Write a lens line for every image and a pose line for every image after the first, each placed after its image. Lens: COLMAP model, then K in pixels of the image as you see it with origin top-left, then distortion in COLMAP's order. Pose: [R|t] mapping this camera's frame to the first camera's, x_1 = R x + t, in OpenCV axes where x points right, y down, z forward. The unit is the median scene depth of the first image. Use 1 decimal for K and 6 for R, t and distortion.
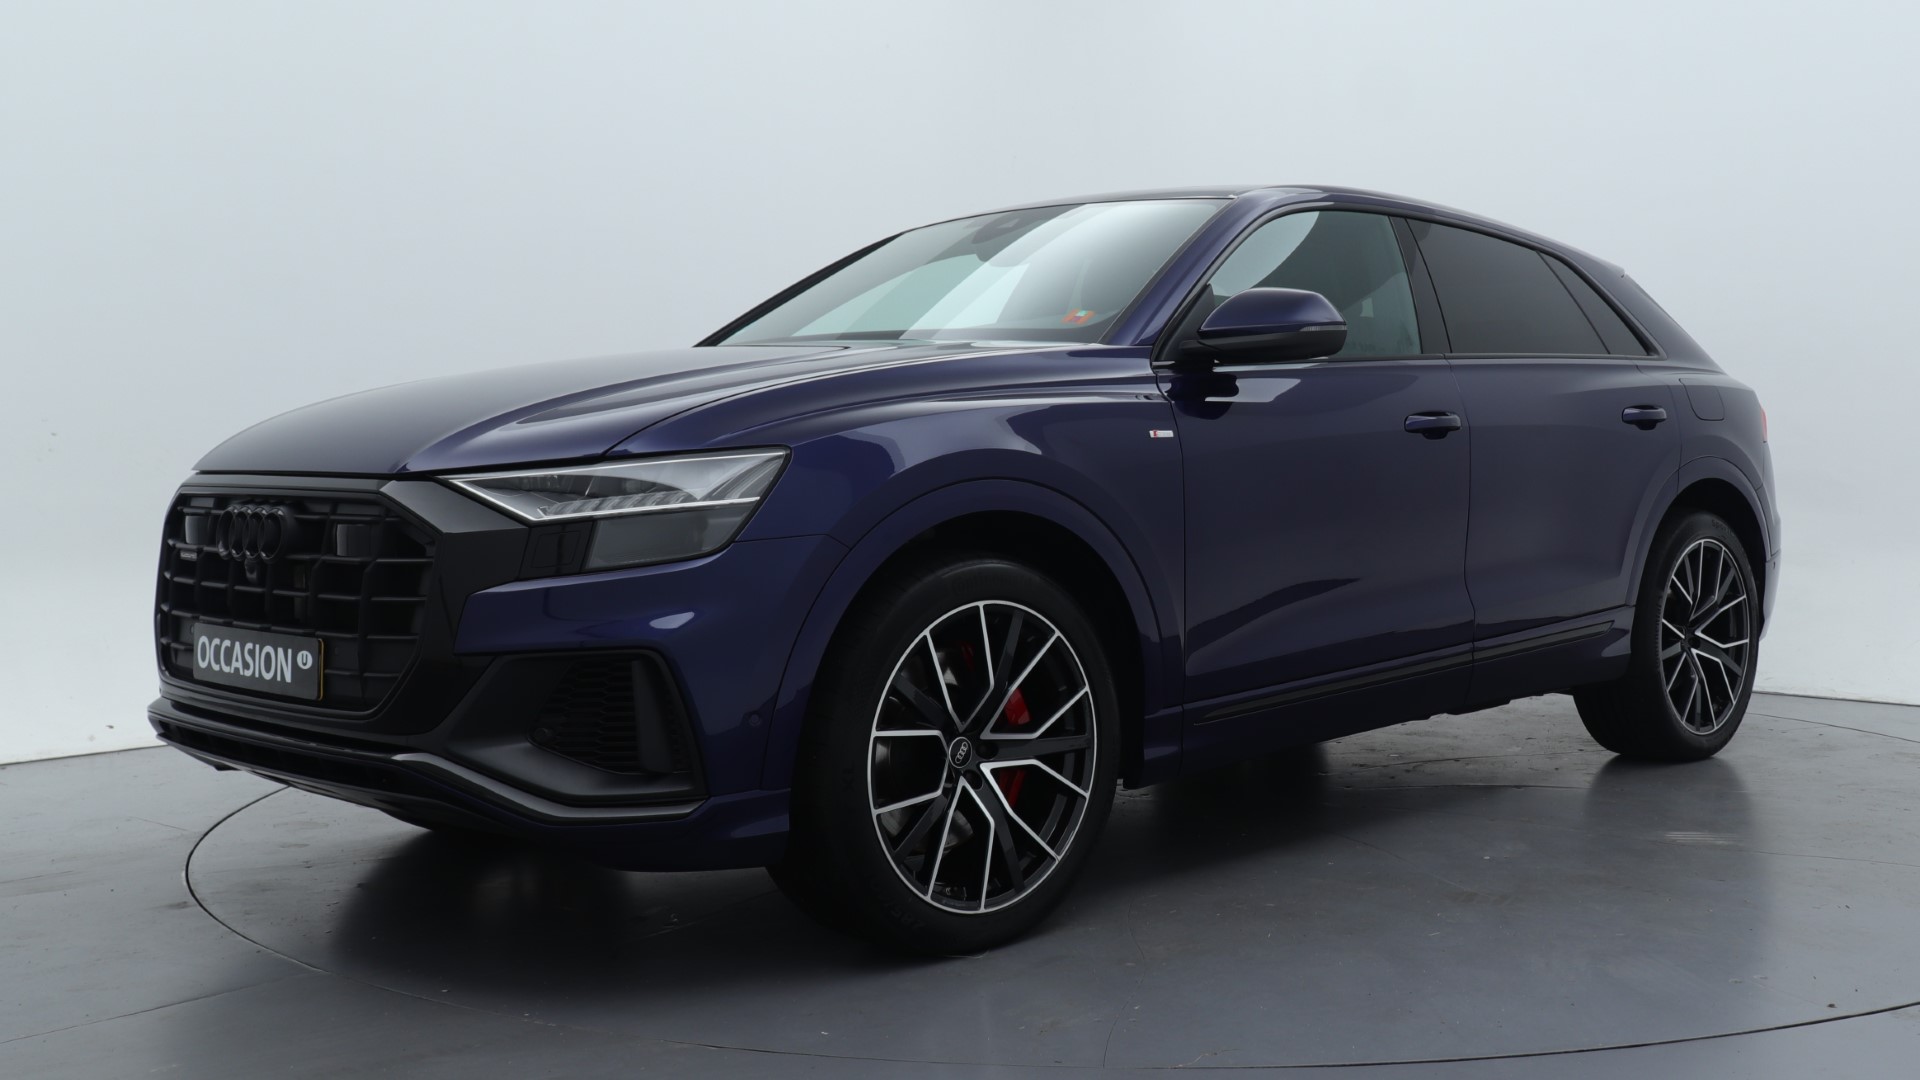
lens RADIAL K [[2199.1, 0, 960.0], [0, 2199.1, 540.0], [0, 0, 1]] dist [-0.019427, -0.017741]
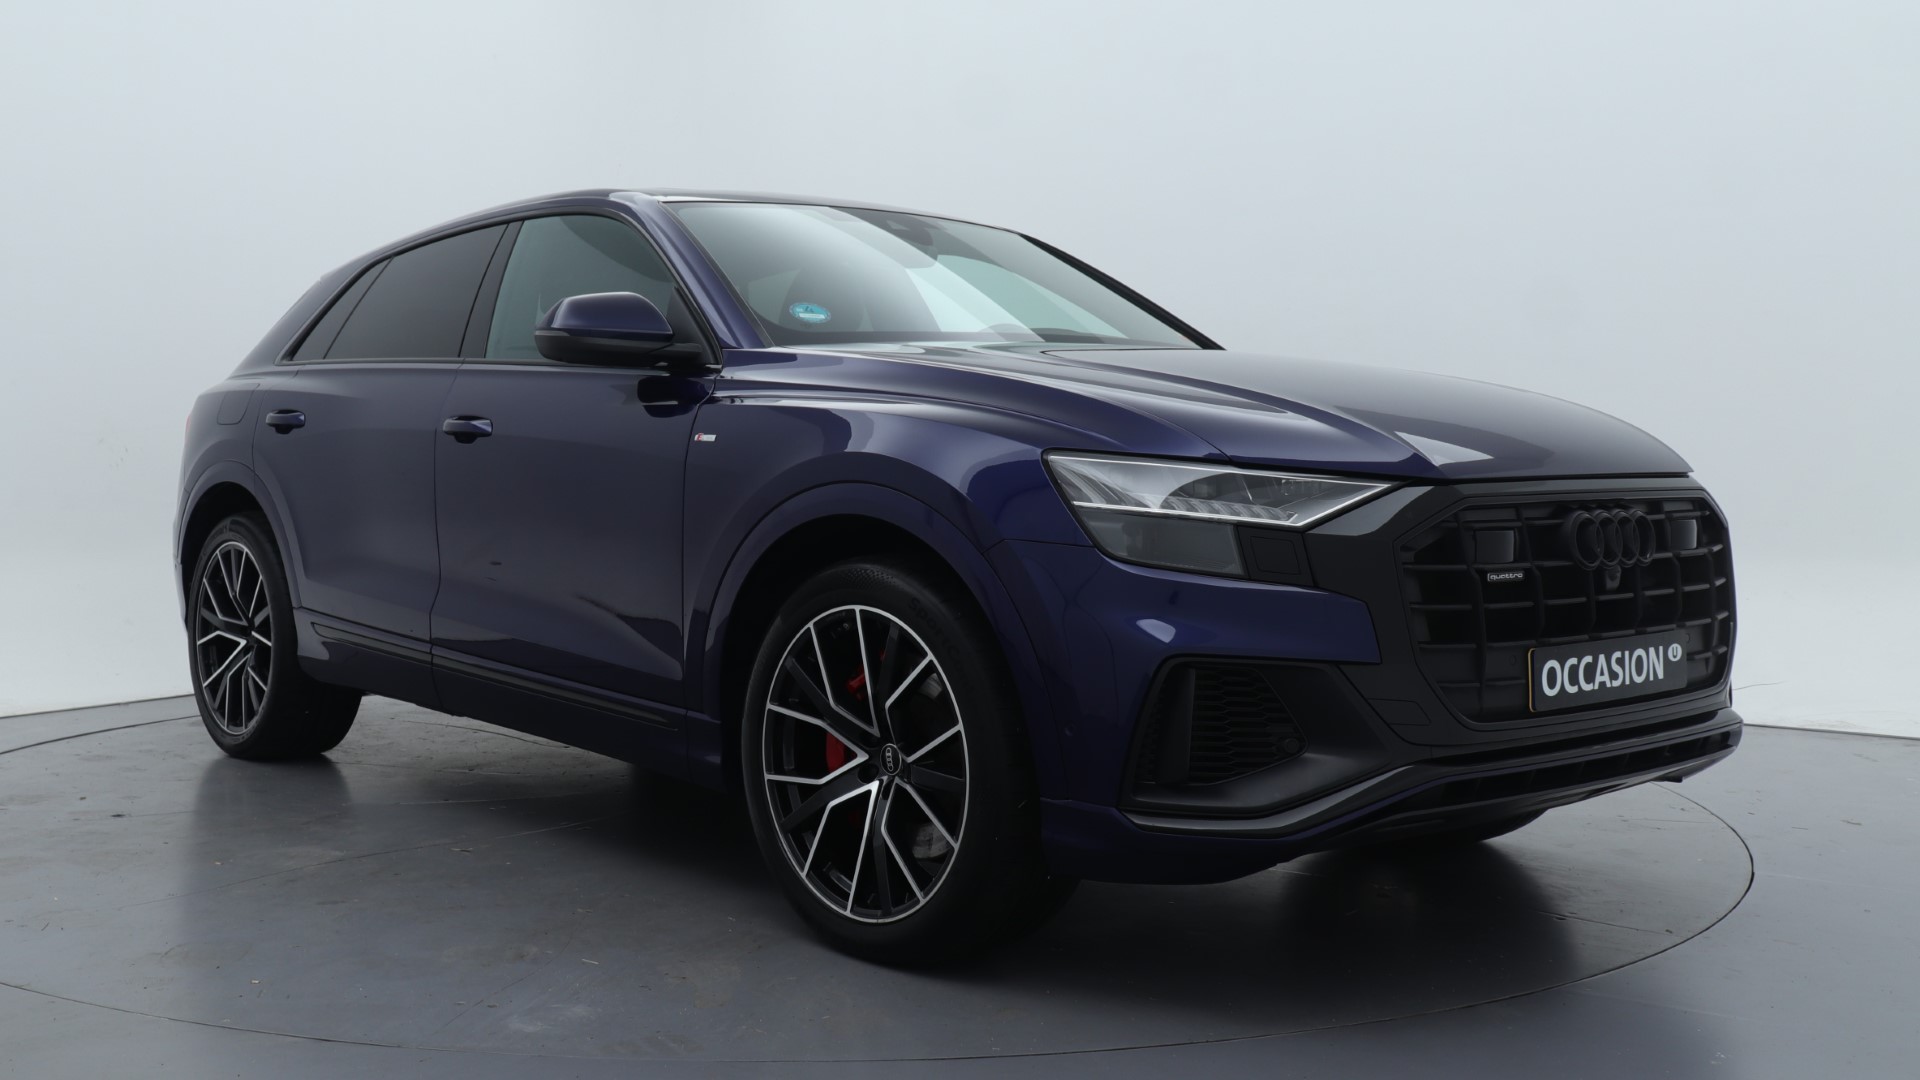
lens RADIAL K [[2199.1, 0, 960.0], [0, 2199.1, 540.0], [0, 0, 1]] dist [-0.019427, -0.017741]
pose [[0.002619, -0.044882, 0.998989, -1.292054], [0.048555, 0.997820, 0.044702, -0.059724], [-0.998817, 0.048389, 0.004793, 1.285137]]
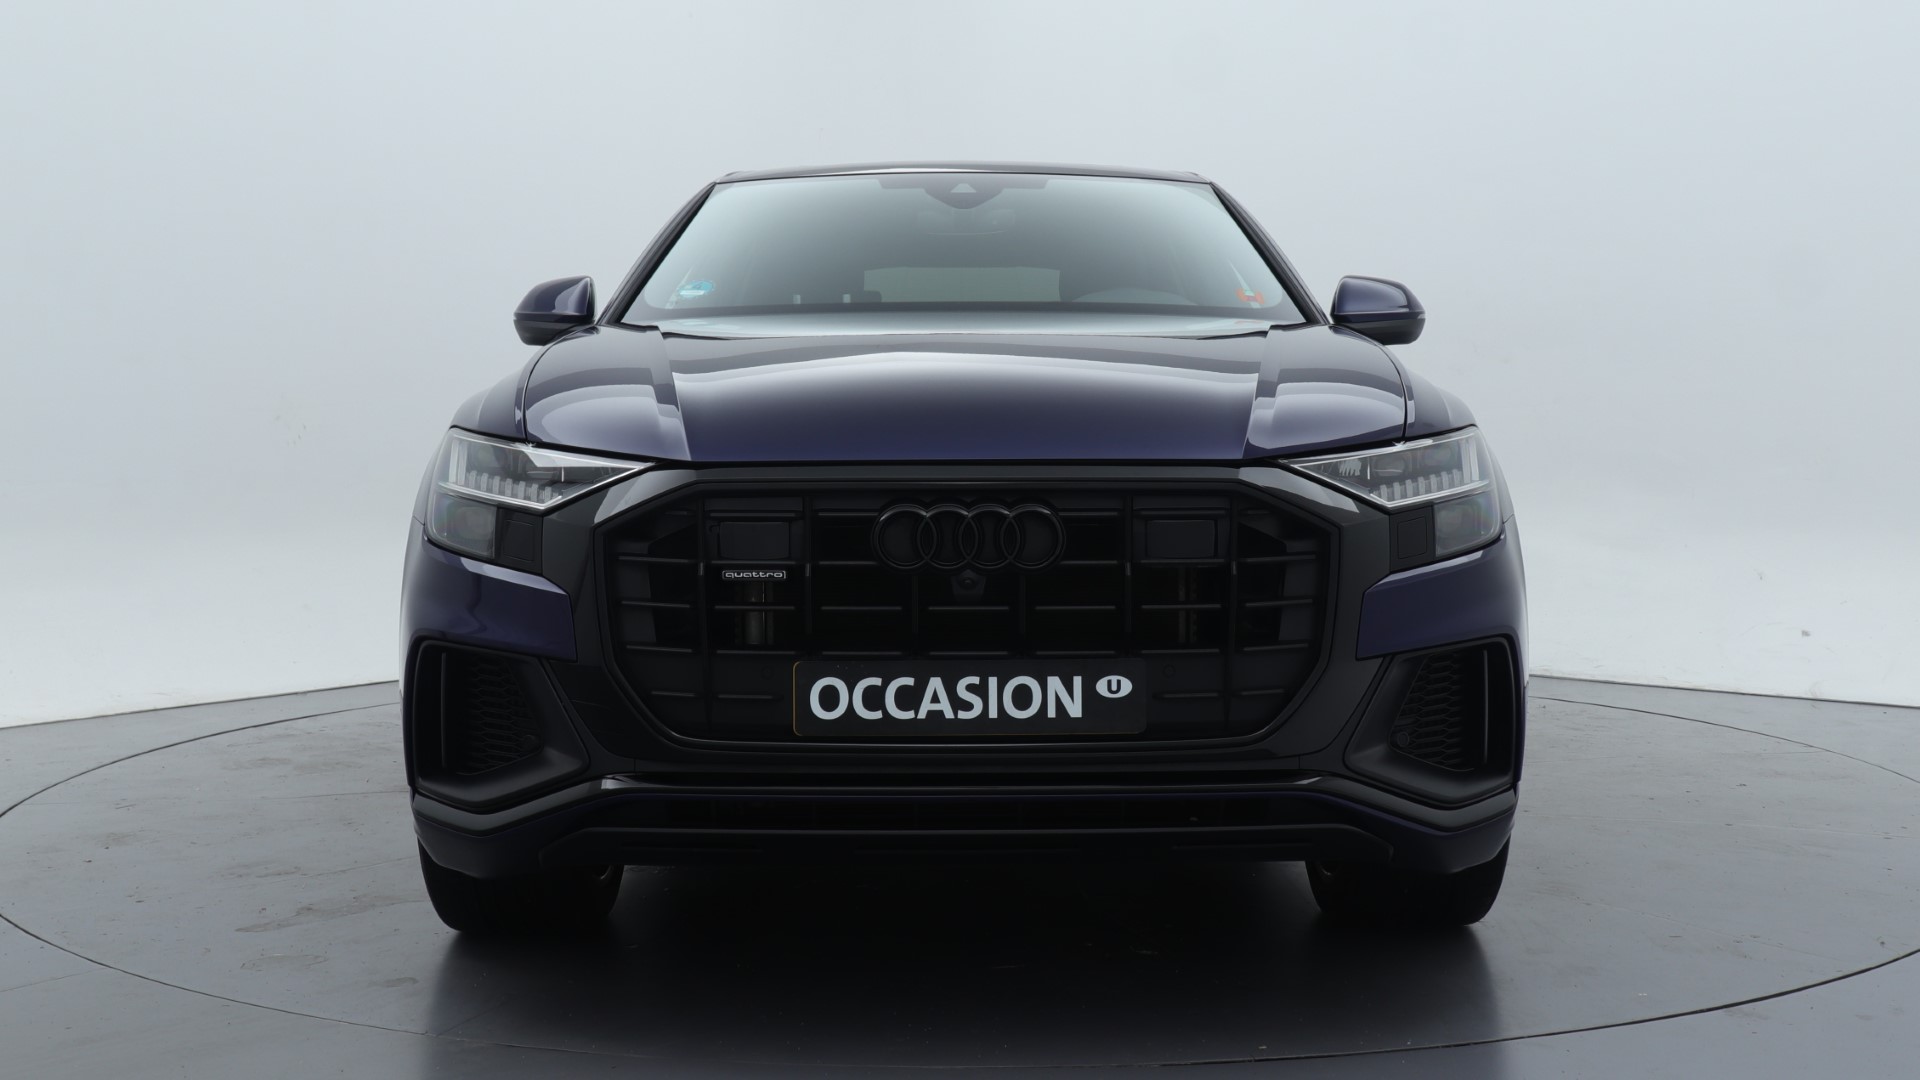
lens RADIAL K [[2199.1, 0, 960.0], [0, 2199.1, 540.0], [0, 0, 1]] dist [-0.019427, -0.017741]
pose [[0.667203, -0.037169, 0.743948, -0.917365], [0.034323, 0.999227, 0.019141, -0.017749], [-0.744085, 0.012764, 0.667963, 0.472581]]
